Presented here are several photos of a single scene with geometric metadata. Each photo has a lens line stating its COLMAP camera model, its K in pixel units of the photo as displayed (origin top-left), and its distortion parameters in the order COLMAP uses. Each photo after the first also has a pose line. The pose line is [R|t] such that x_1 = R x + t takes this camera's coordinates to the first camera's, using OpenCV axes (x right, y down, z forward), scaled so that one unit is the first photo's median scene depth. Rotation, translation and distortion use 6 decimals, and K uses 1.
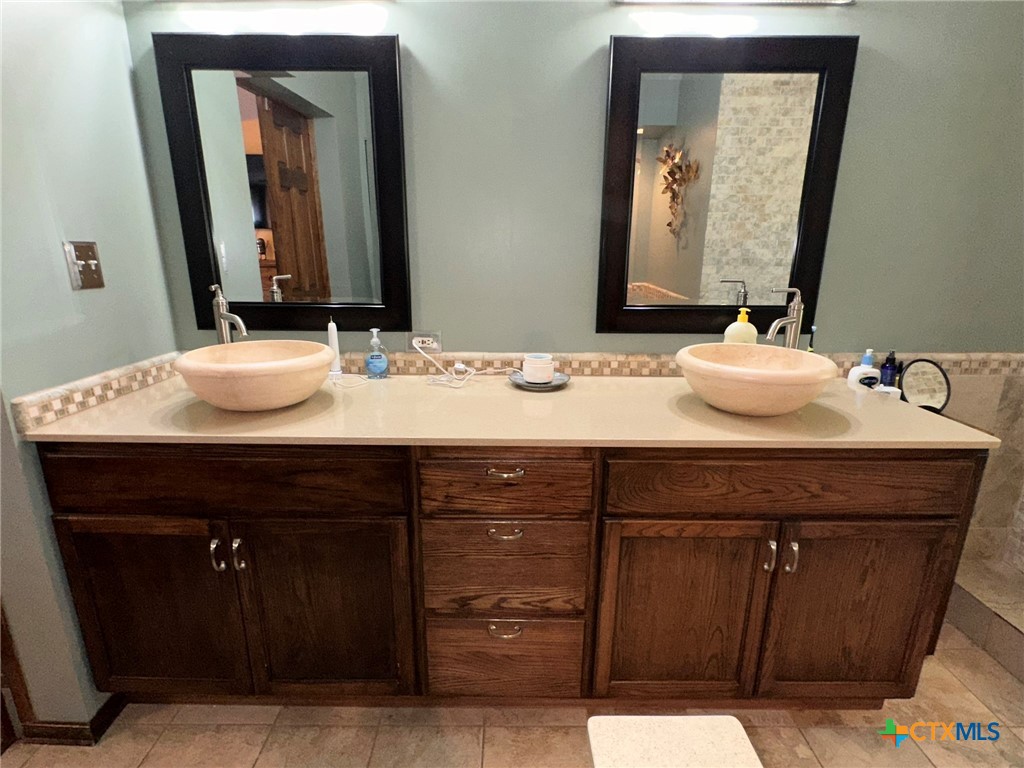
lens RADIAL K [[508.2, 0, 508.7], [0, 508.2, 380.7], [0, 0, 1]] dist [0.004368, 0.001348]
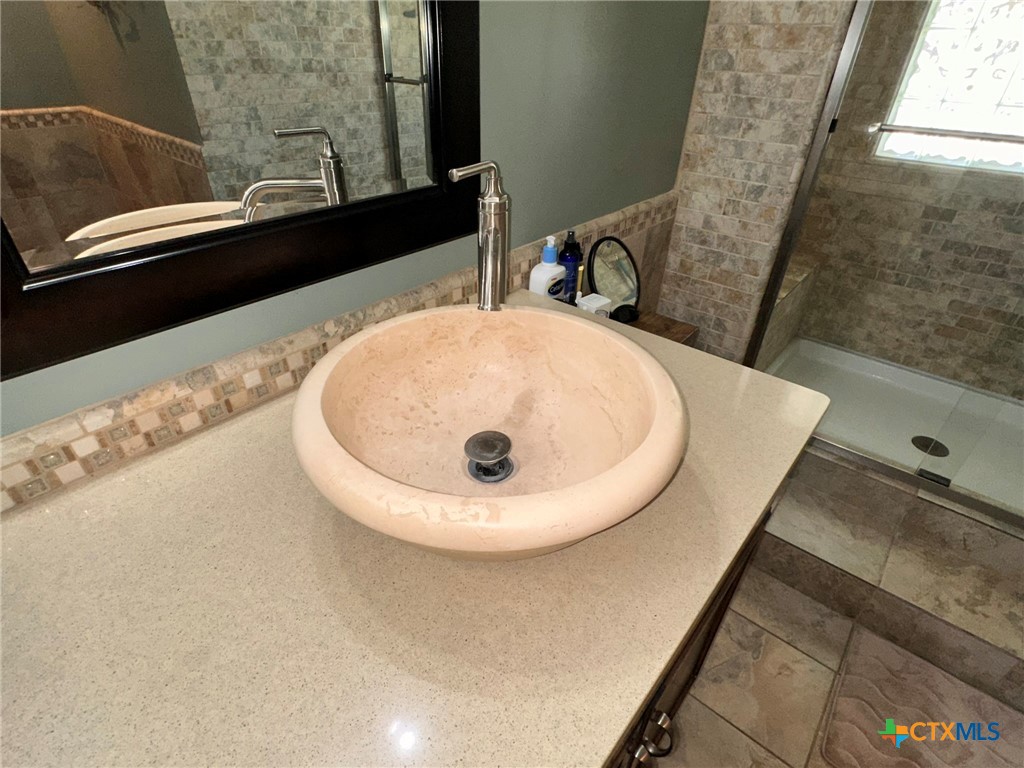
lens RADIAL K [[522.2, 0, 511.6], [0, 522.2, 389.4], [0, 0, 1]] dist [-0.002010, -0.000303]
pose [[0.641651, -0.420753, 0.641288, 0.183054], [0.180828, 0.895520, 0.406626, -0.155326], [-0.745376, -0.144949, 0.650695, 0.568263]]
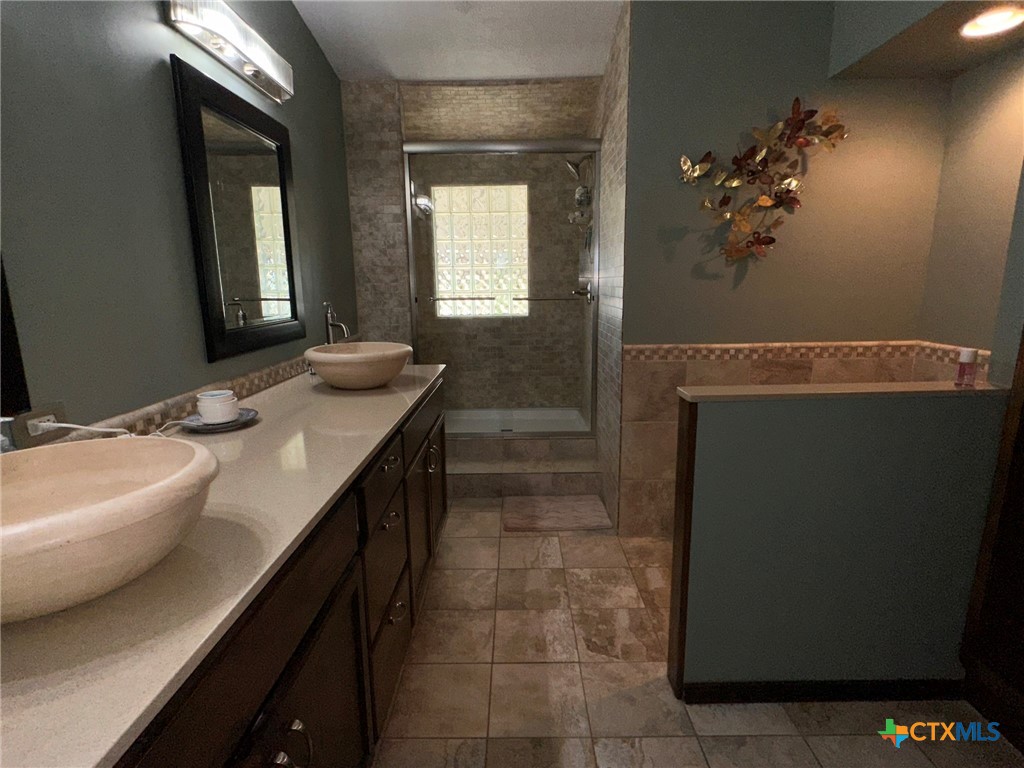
lens RADIAL K [[522.2, 0, 511.6], [0, 522.2, 389.4], [0, 0, 1]] dist [-0.002010, -0.000303]
pose [[-0.001541, -0.209680, 0.977769, -0.758787], [0.270010, 0.941366, 0.202299, -0.091322], [-0.962856, 0.264319, 0.055165, 0.422069]]
